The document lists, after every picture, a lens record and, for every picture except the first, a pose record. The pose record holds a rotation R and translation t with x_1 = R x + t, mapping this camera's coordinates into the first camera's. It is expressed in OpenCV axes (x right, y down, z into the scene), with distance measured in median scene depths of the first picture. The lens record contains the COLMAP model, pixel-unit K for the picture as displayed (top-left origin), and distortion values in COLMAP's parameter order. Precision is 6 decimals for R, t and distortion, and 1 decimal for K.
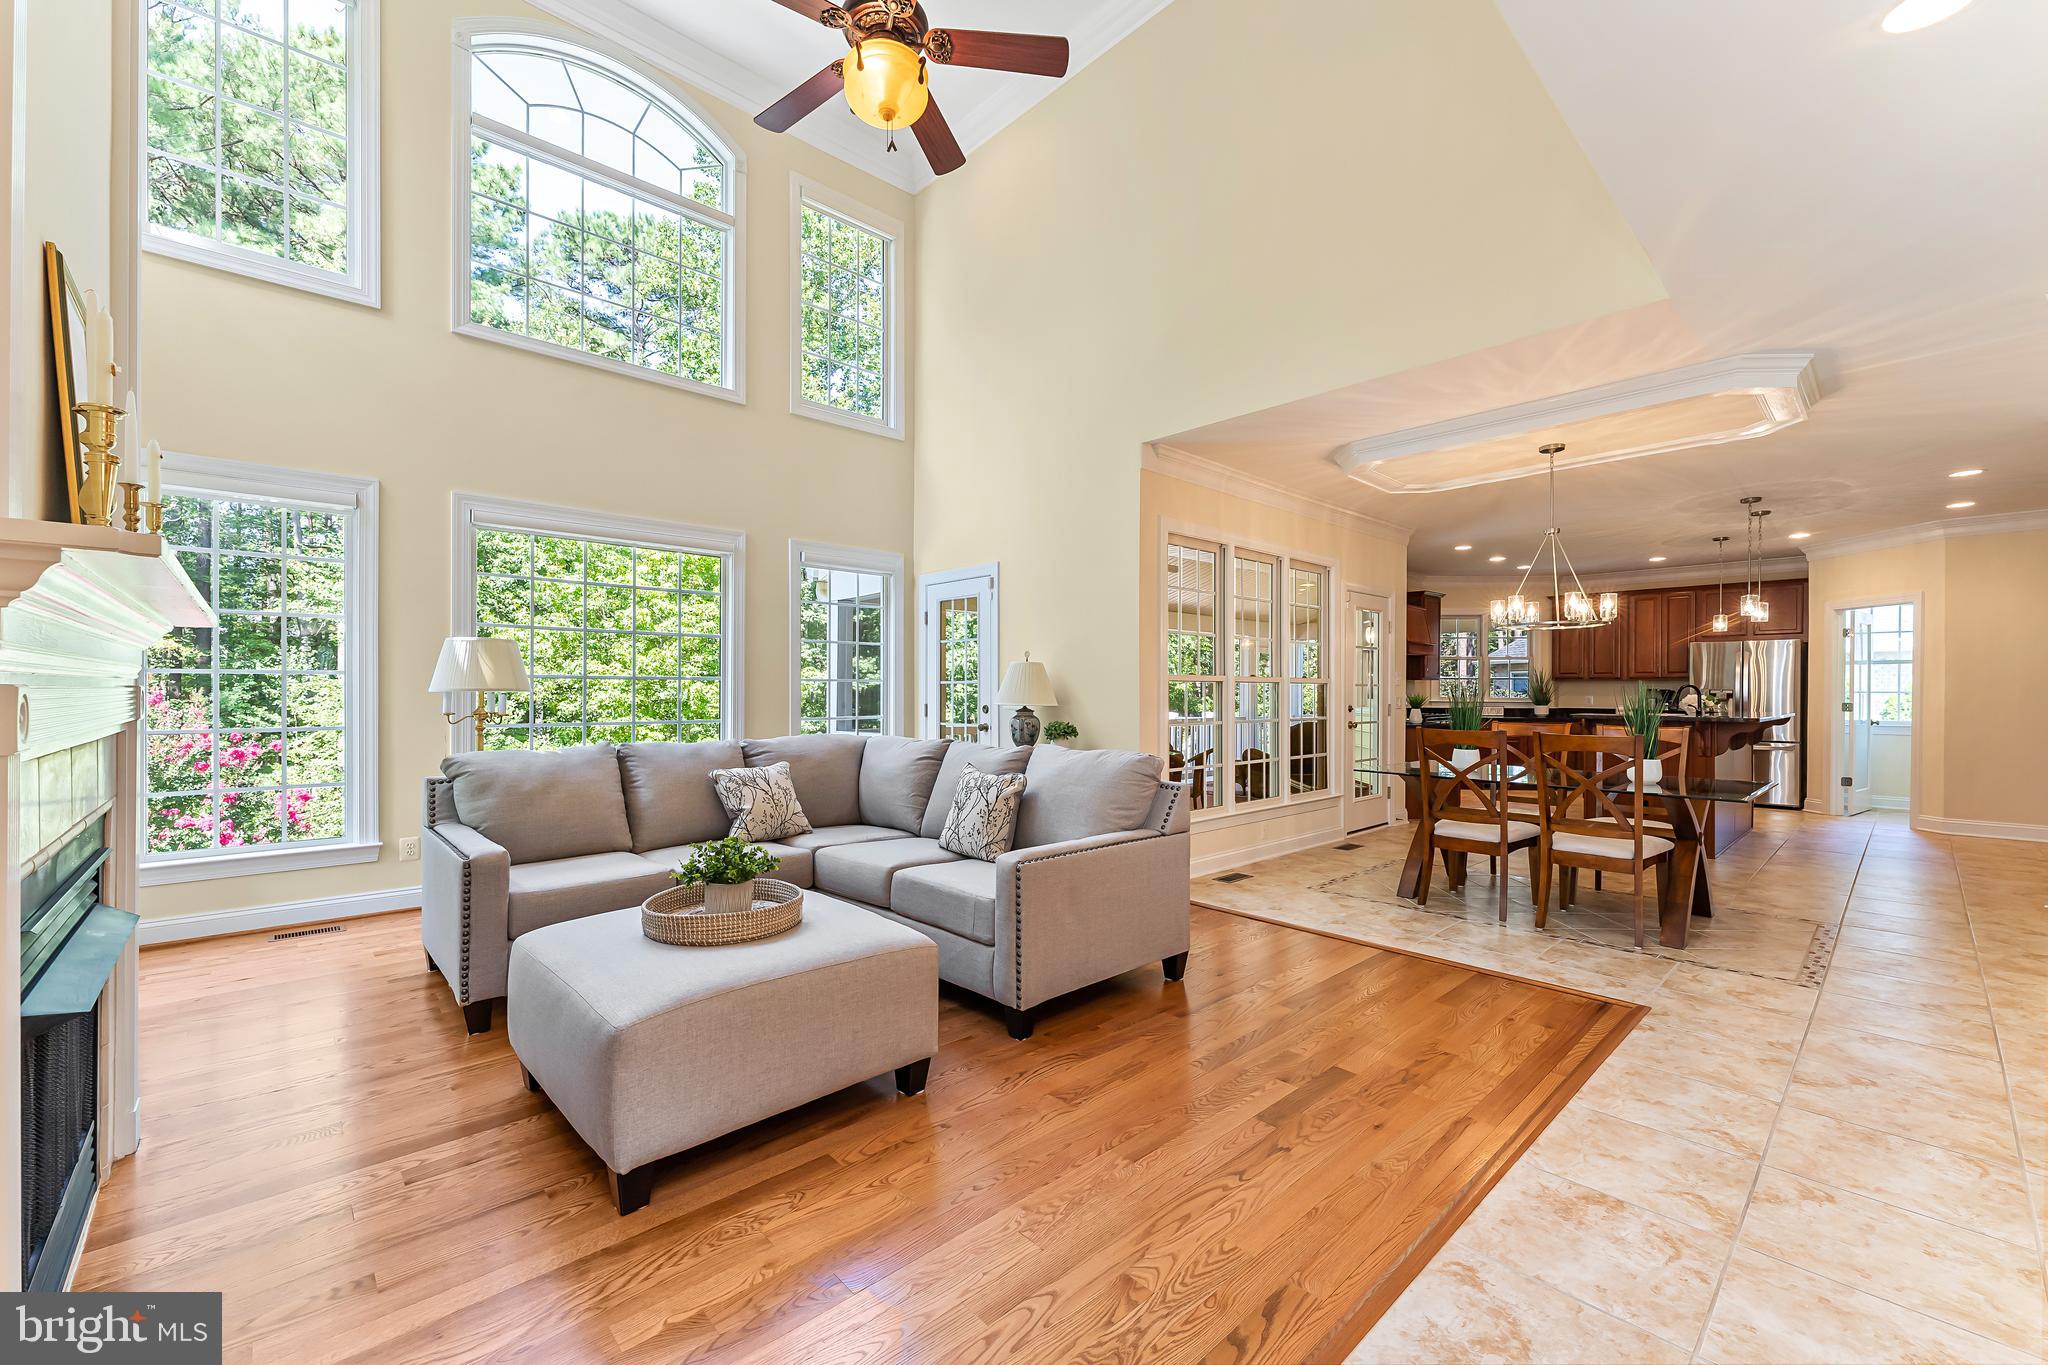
lens RADIAL K [[827.2, 0, 1024.0], [0, 827.2, 682.5], [0, 0, 1]] dist [-0.000613, 0.000030]
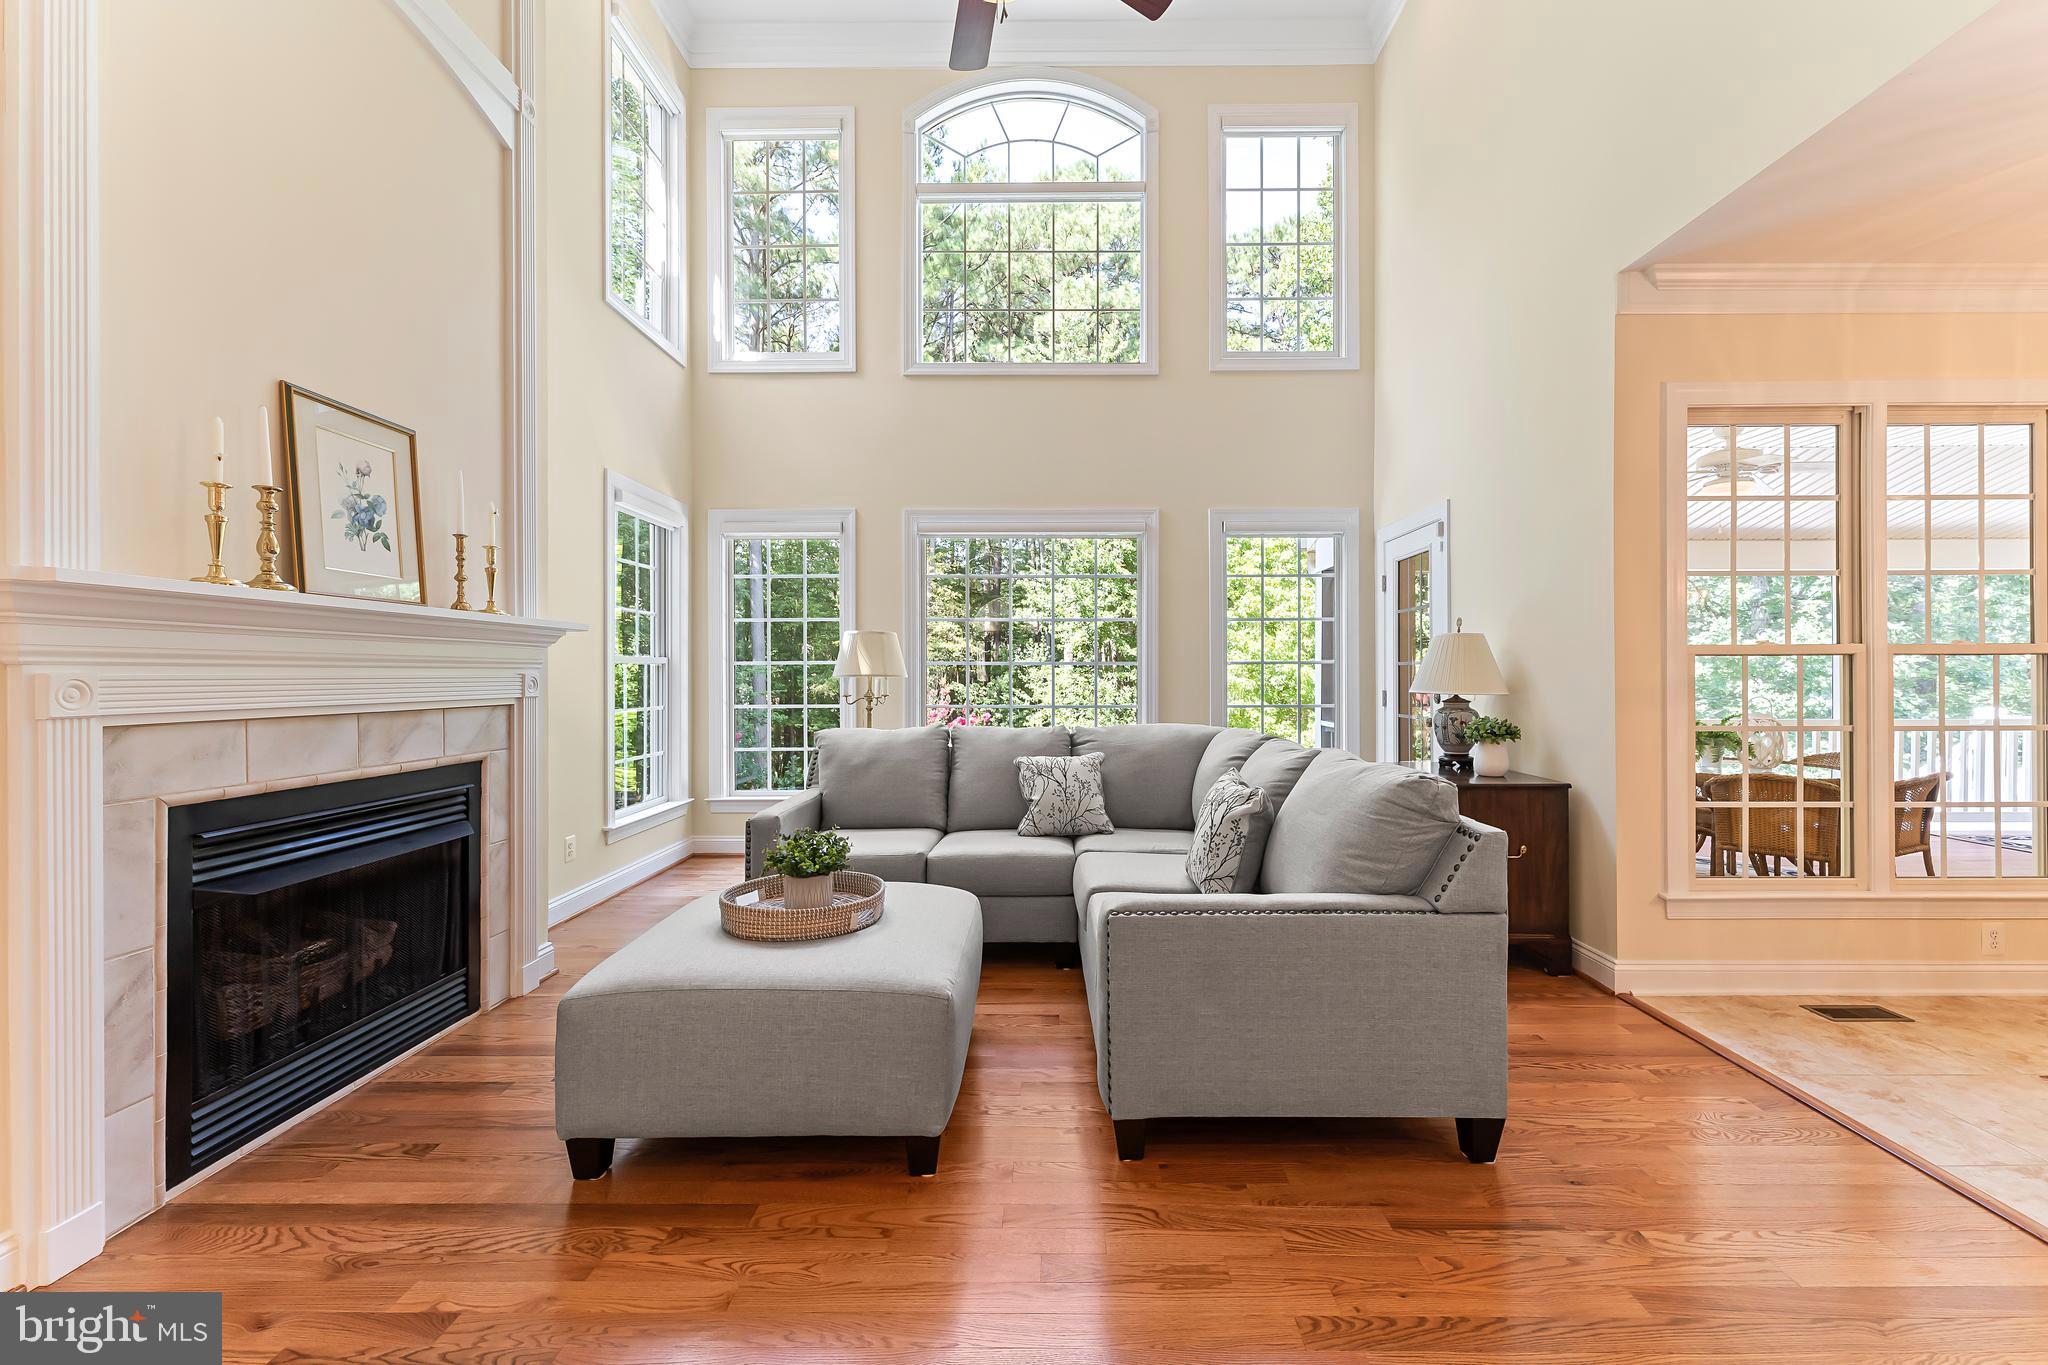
lens RADIAL K [[827.4, 0, 1044.7], [0, 827.4, 673.8], [0, 0, 1]] dist [0.000783, -0.000011]
pose [[0.726132, -0.006269, -0.687527, 0.222366], [0.012079, 0.999920, 0.003640, 0.003321], [0.687449, -0.010947, 0.726150, 0.217695]]
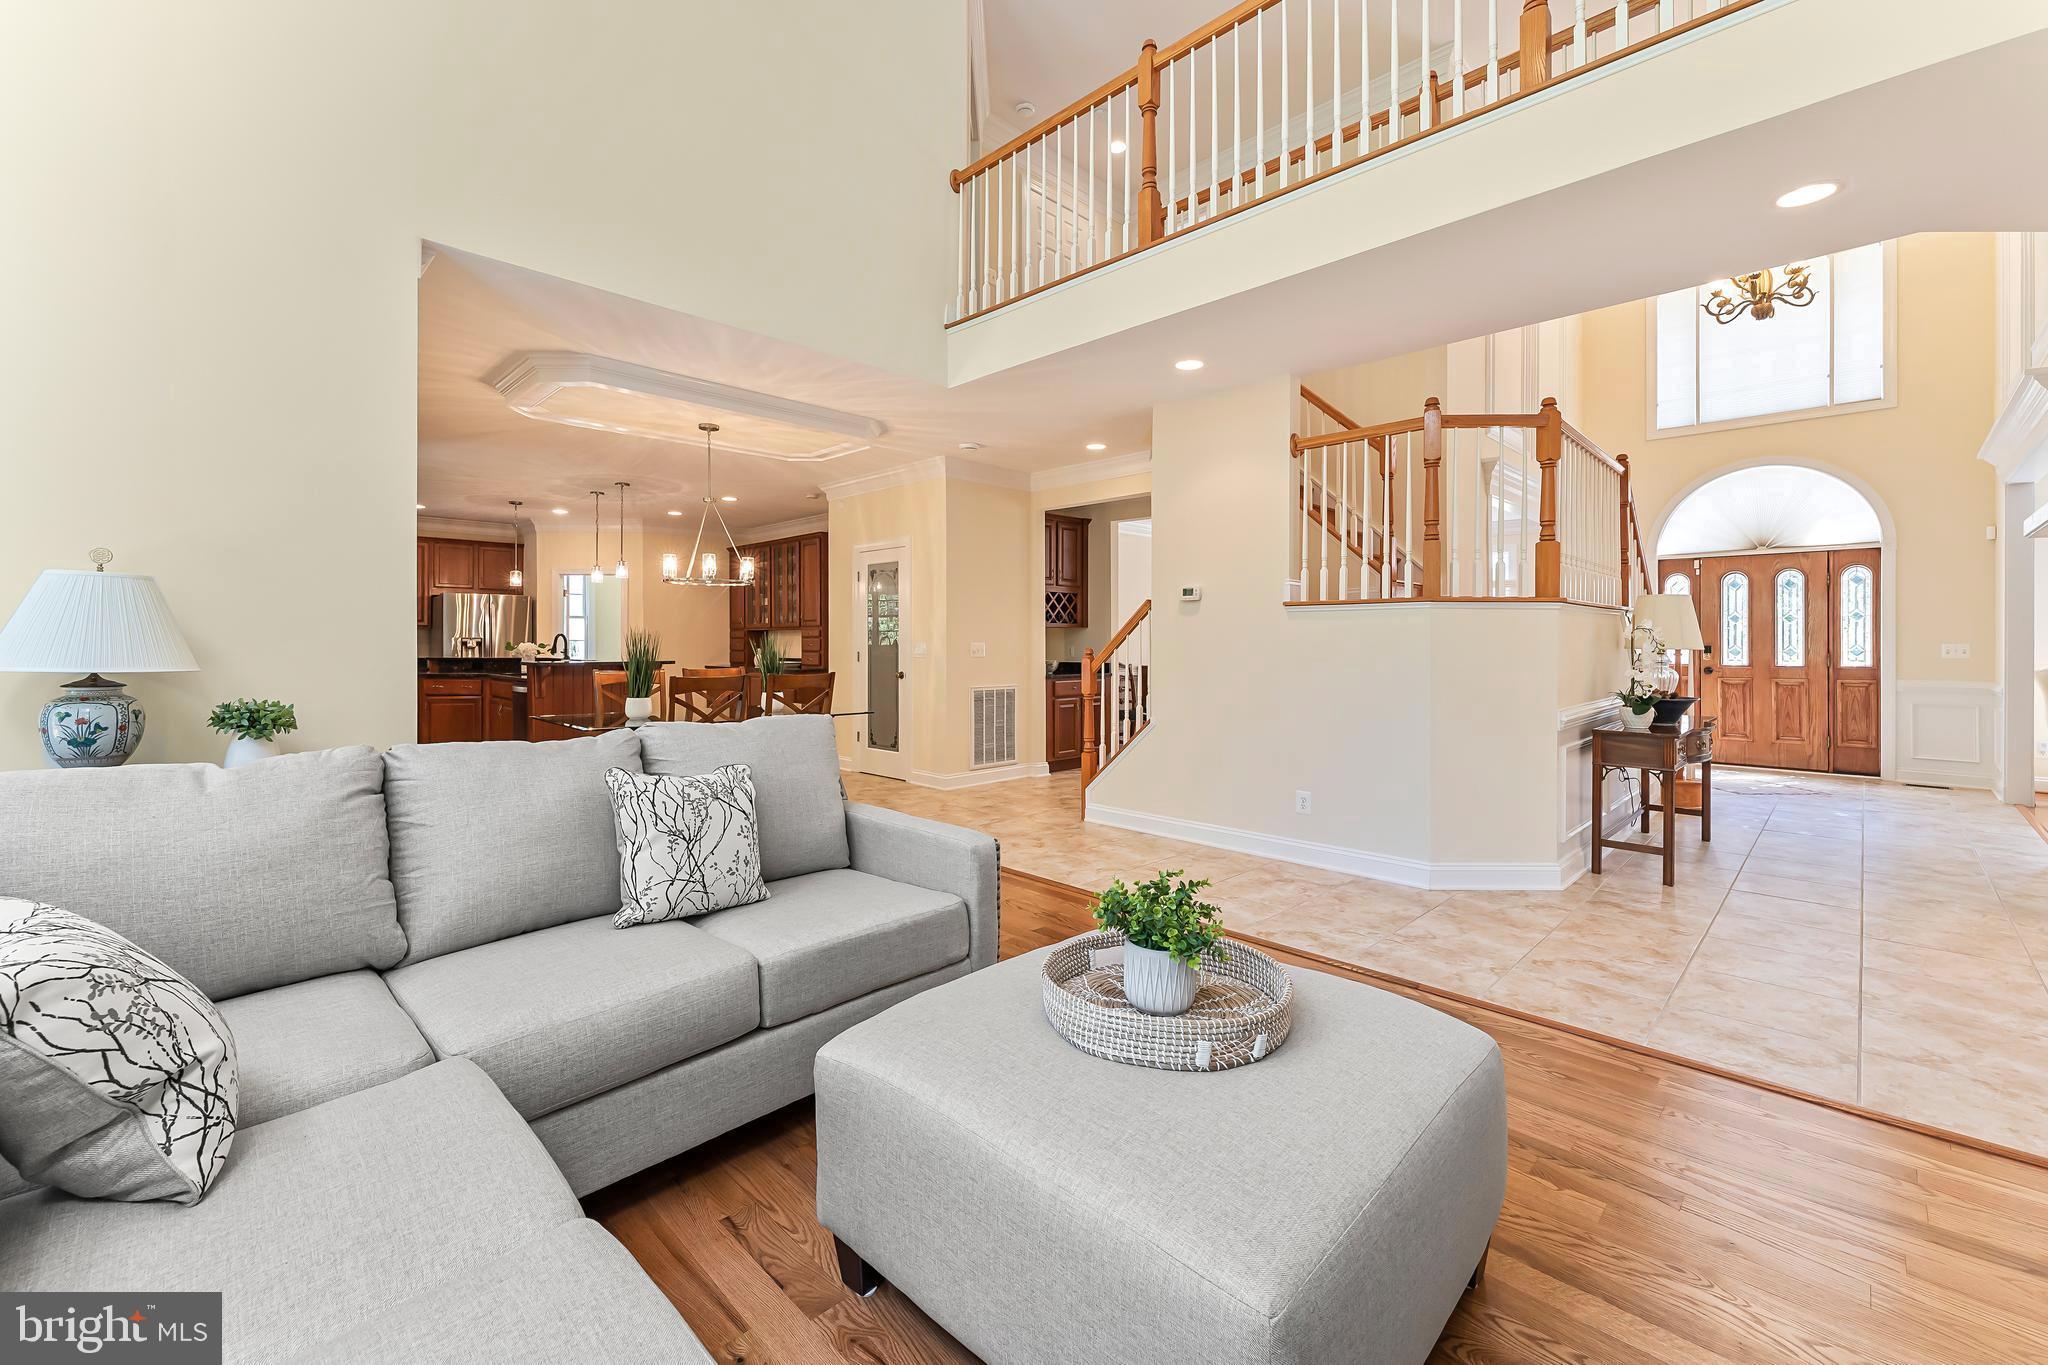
lens RADIAL K [[830.7, 0, 1023.0], [0, 830.7, 643.0], [0, 0, 1]] dist [0.000344, 0.000000]
pose [[-0.041698, -0.002476, 0.999127, -0.488088], [-0.015472, 0.999879, 0.001832, 0.004683], [-0.999010, -0.015382, -0.041731, 0.564509]]
